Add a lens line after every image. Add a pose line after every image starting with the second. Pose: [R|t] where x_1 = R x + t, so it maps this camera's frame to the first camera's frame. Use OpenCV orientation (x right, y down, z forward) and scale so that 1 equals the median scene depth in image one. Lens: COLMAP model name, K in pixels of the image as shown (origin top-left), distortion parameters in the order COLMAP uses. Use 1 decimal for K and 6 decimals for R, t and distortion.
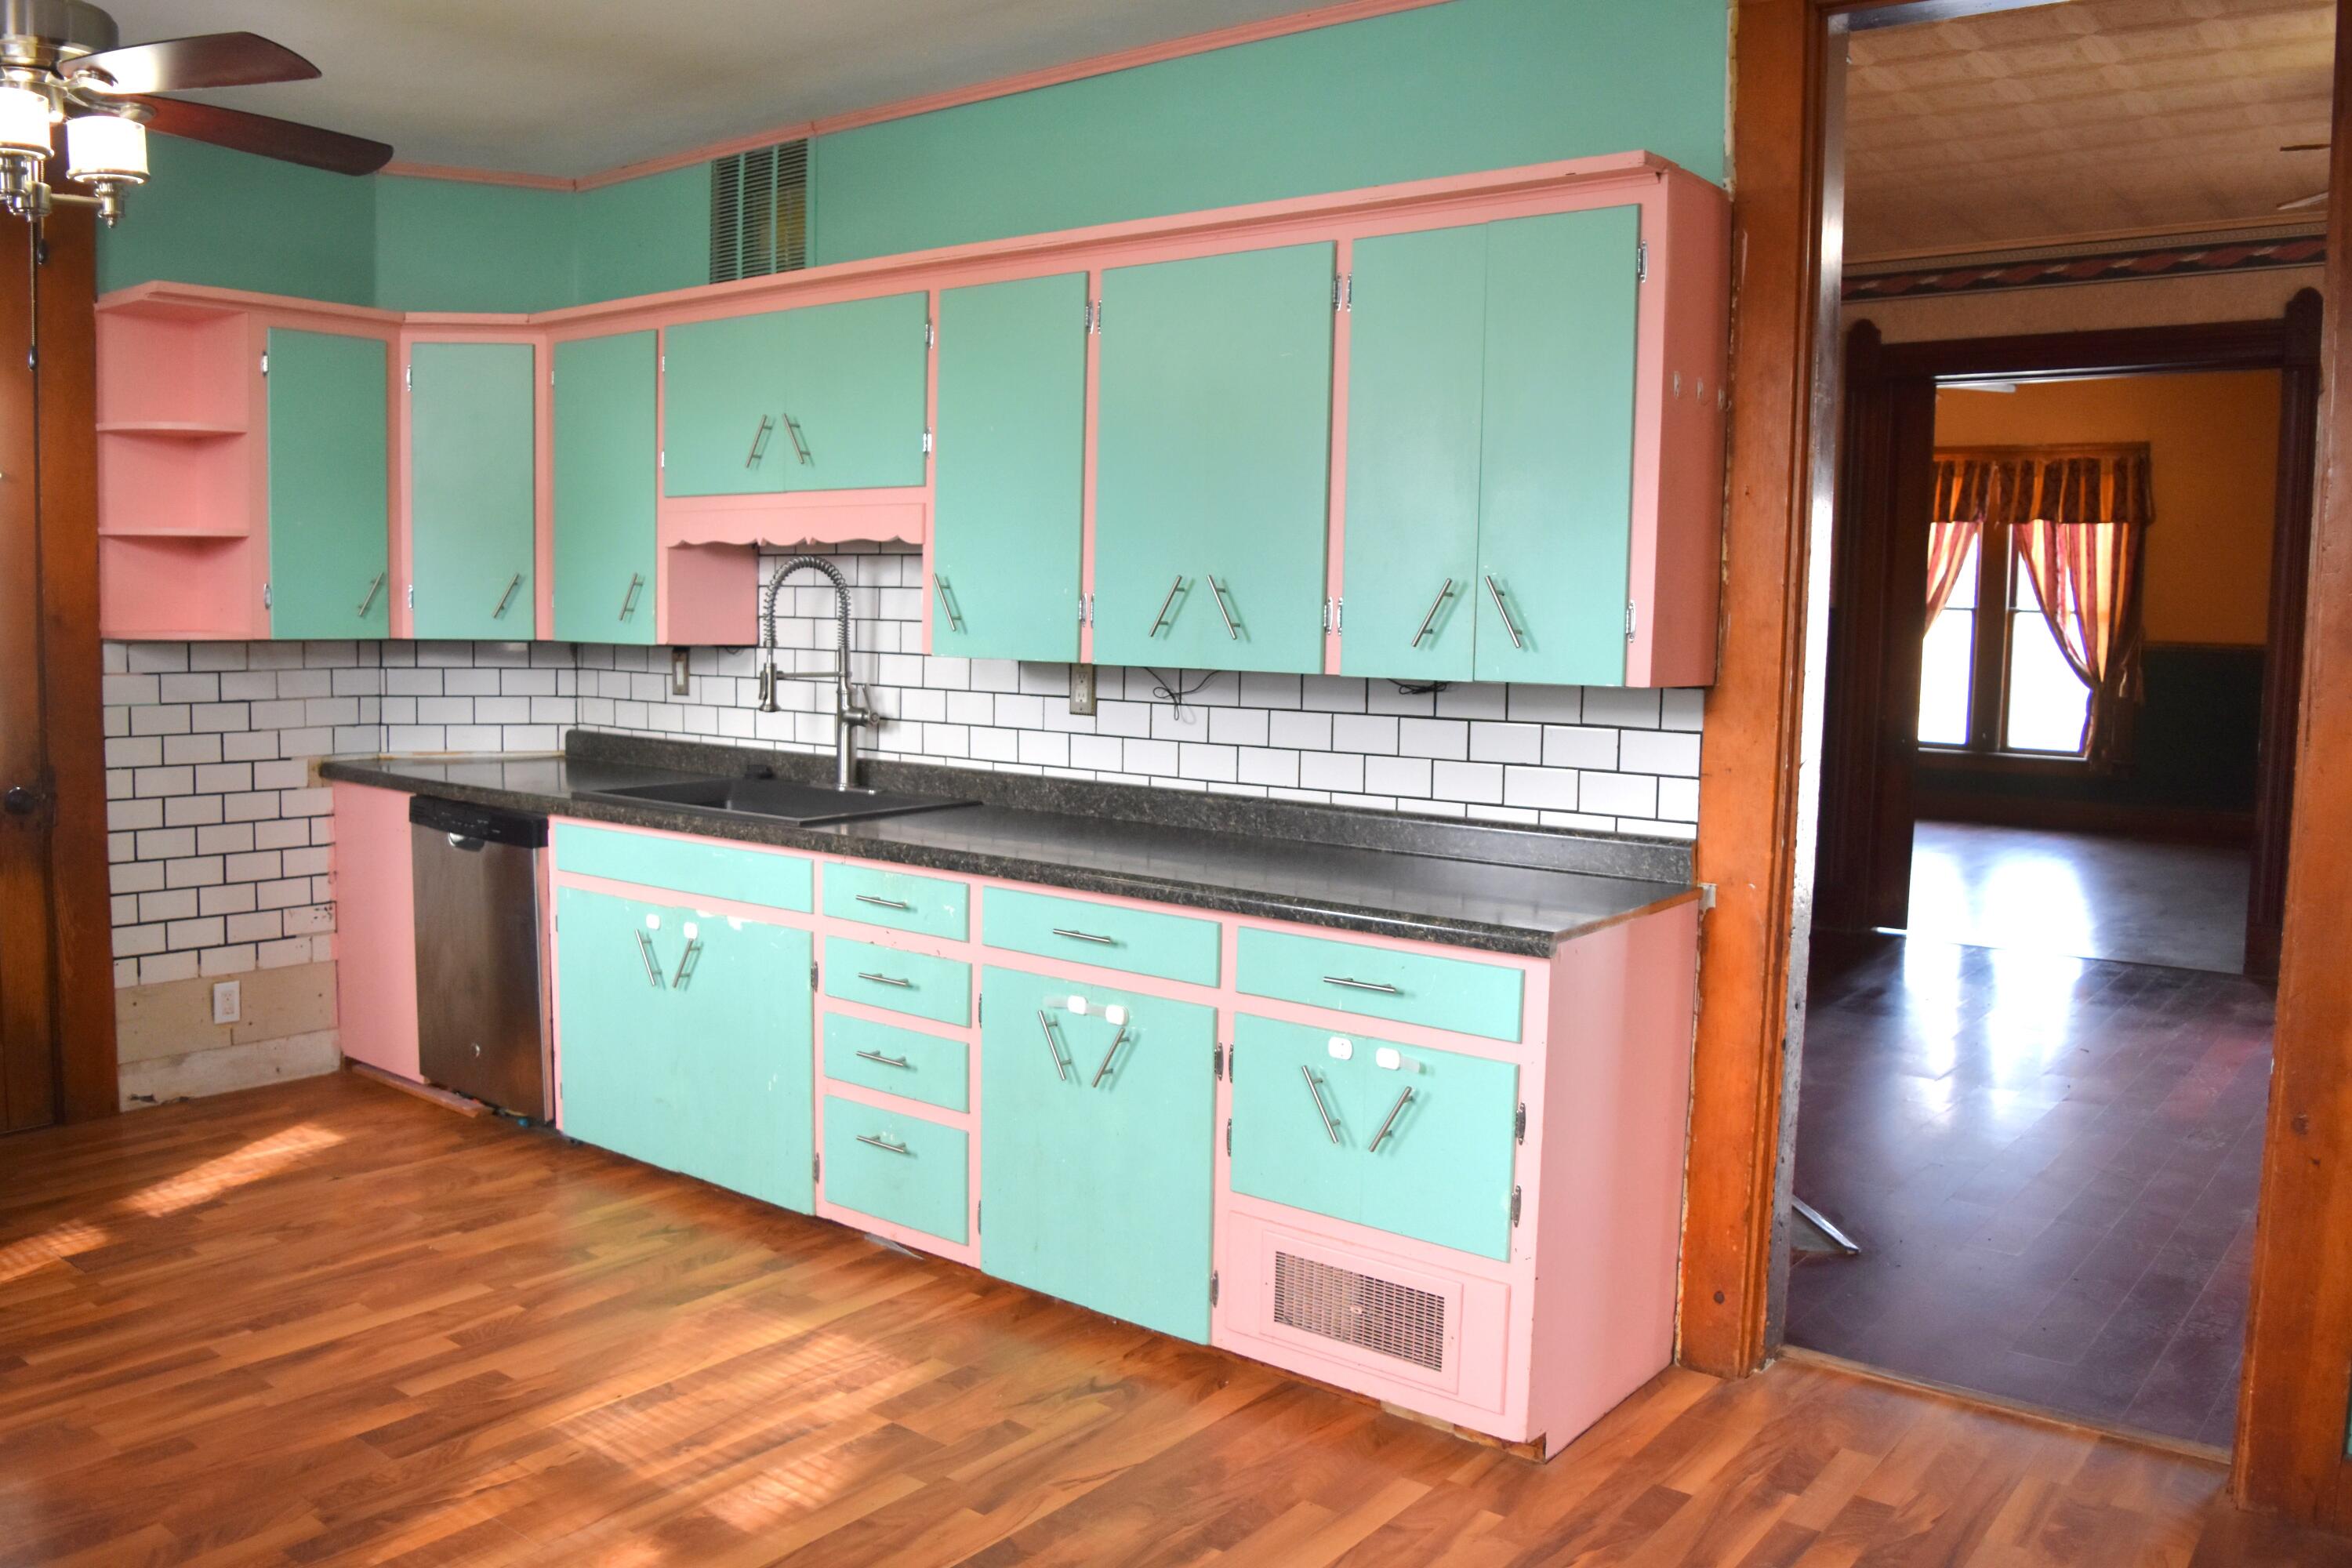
lens RADIAL K [[1854.0, 0, 1171.8], [0, 1854.0, 777.5], [0, 0, 1]] dist [-0.098486, 0.033604]
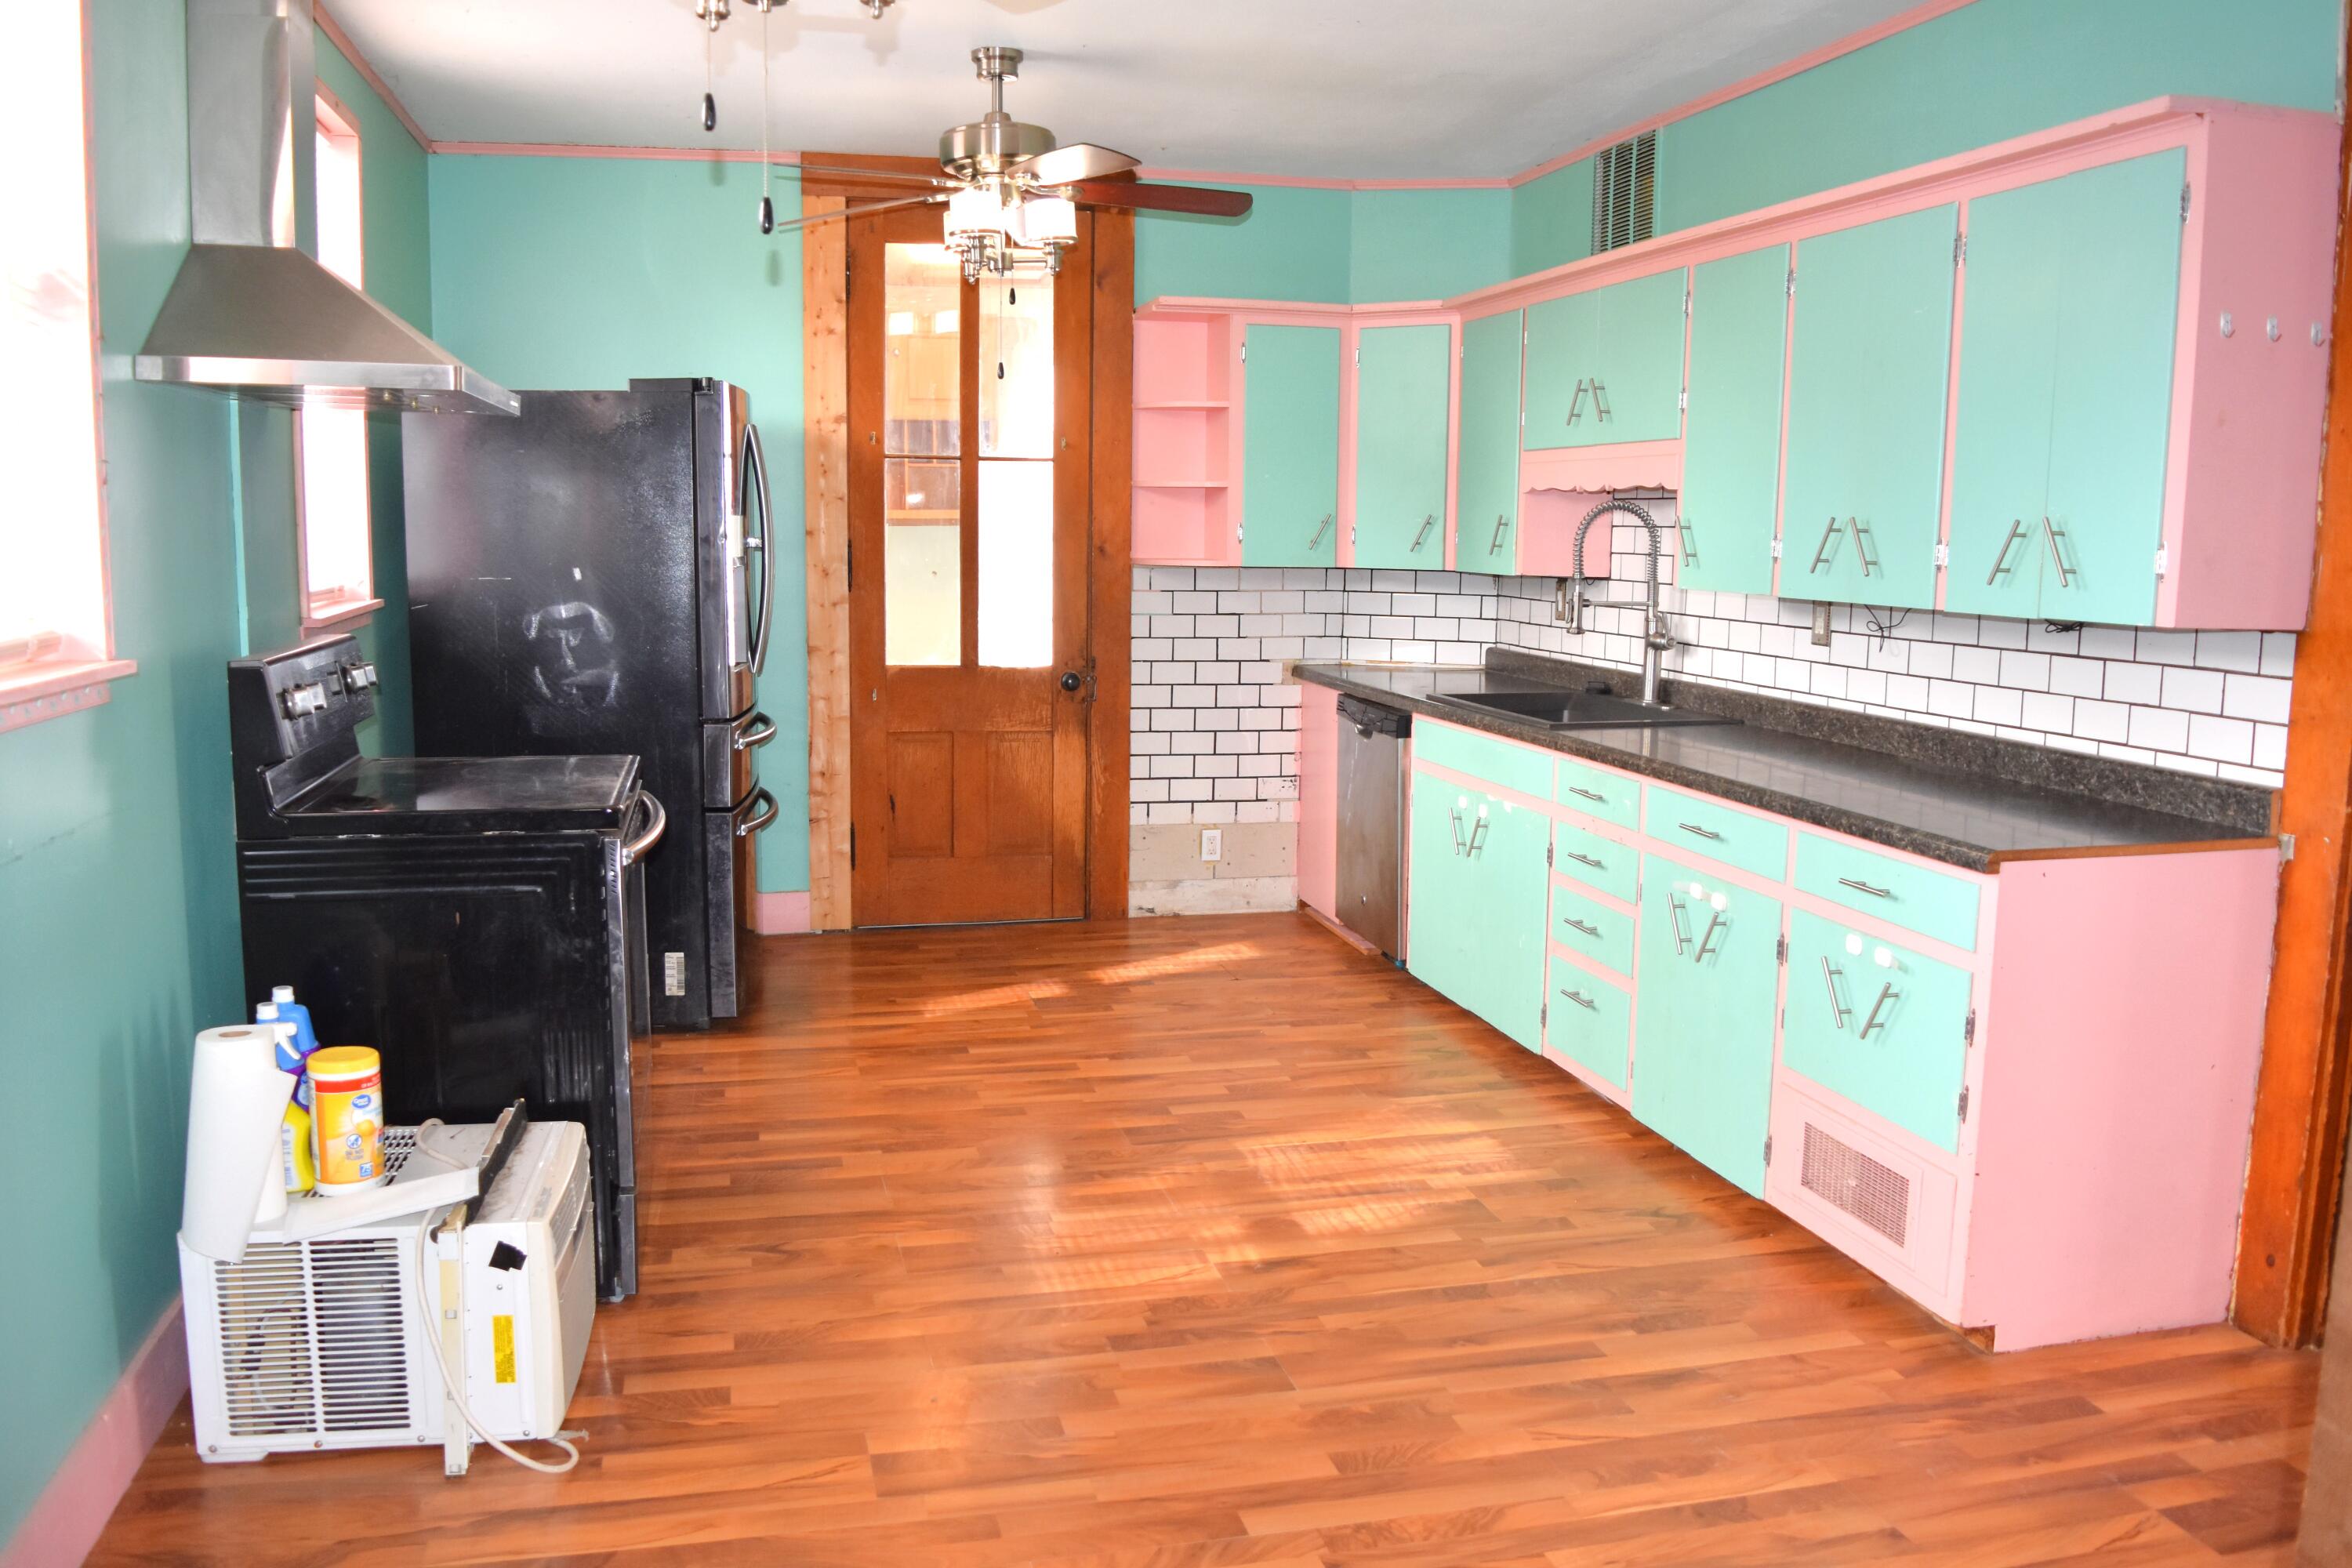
lens RADIAL K [[1854.0, 0, 1163.3], [0, 1854.0, 775.8], [0, 0, 1]] dist [-0.098486, 0.033604]
pose [[0.785860, 0.075932, -0.613724, 0.358500], [-0.055801, 0.997092, 0.051911, 0.009708], [0.615881, -0.006548, 0.787812, -0.099524]]
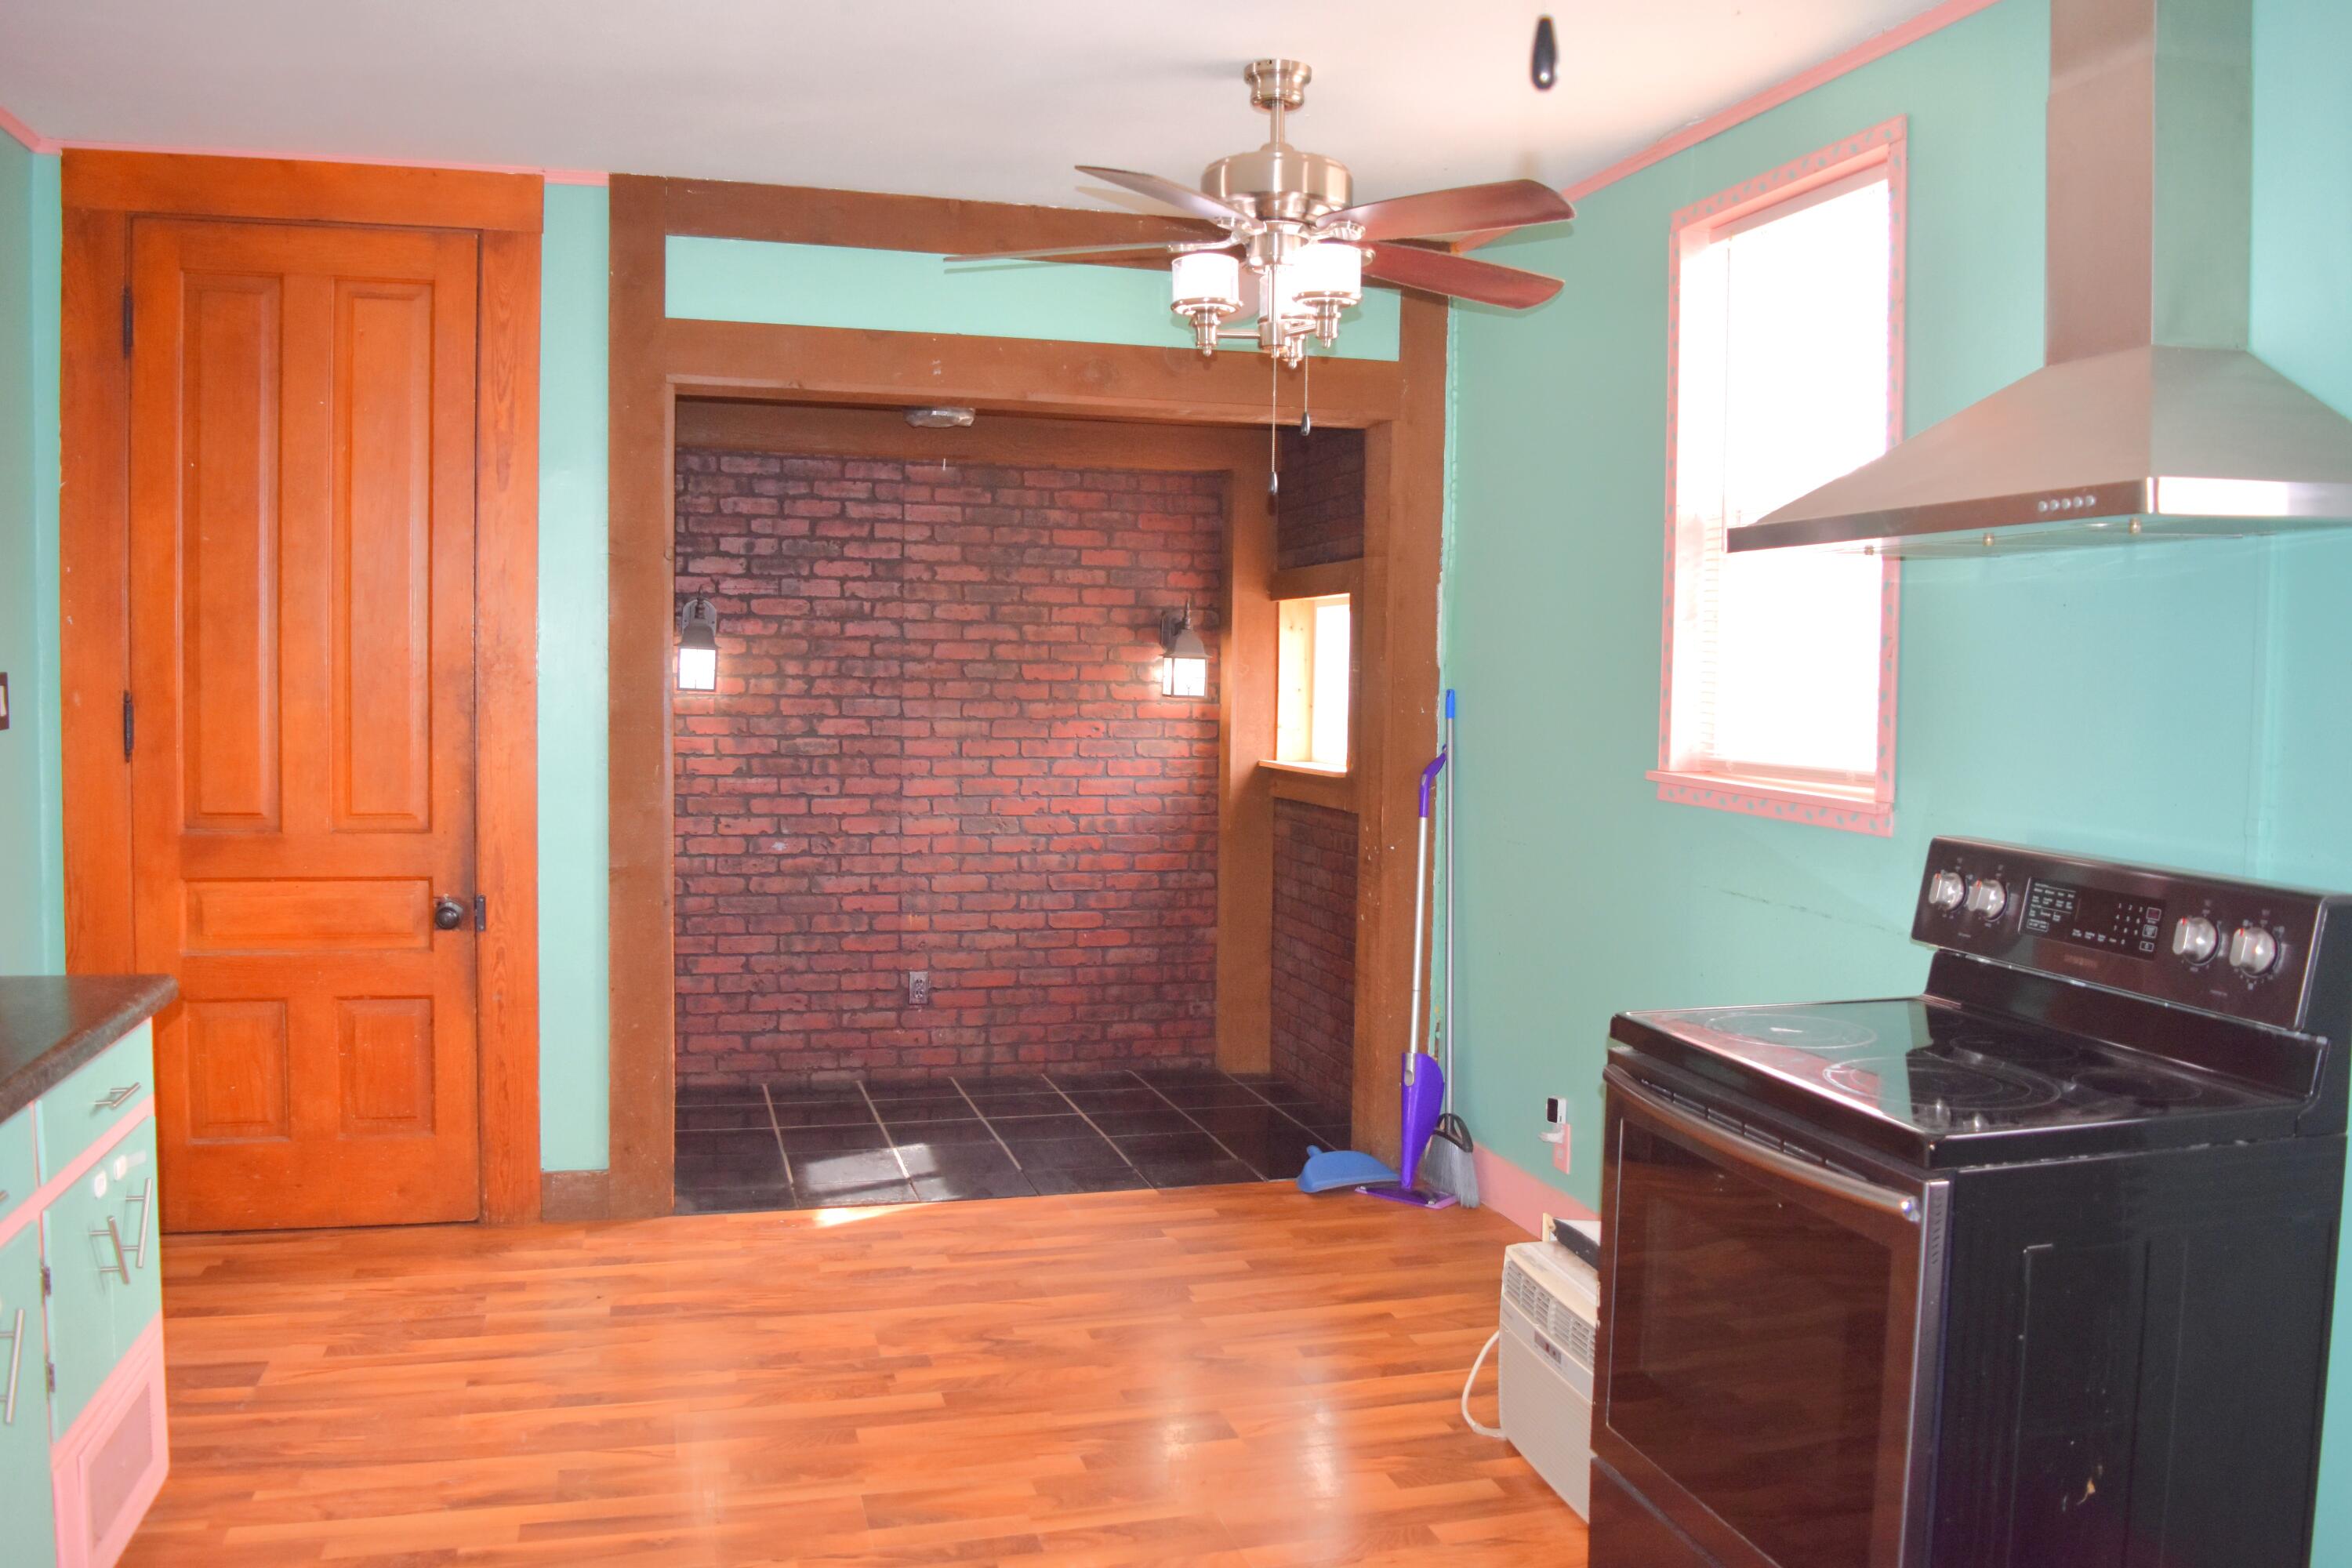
lens RADIAL K [[1854.0, 0, 1178.0], [0, 1854.0, 781.8], [0, 0, 1]] dist [-0.098486, 0.033604]
pose [[-0.806139, -0.067508, 0.587862, -0.692338], [0.026178, 0.988429, 0.149406, -0.130434], [-0.591146, 0.135831, -0.795045, 1.147603]]
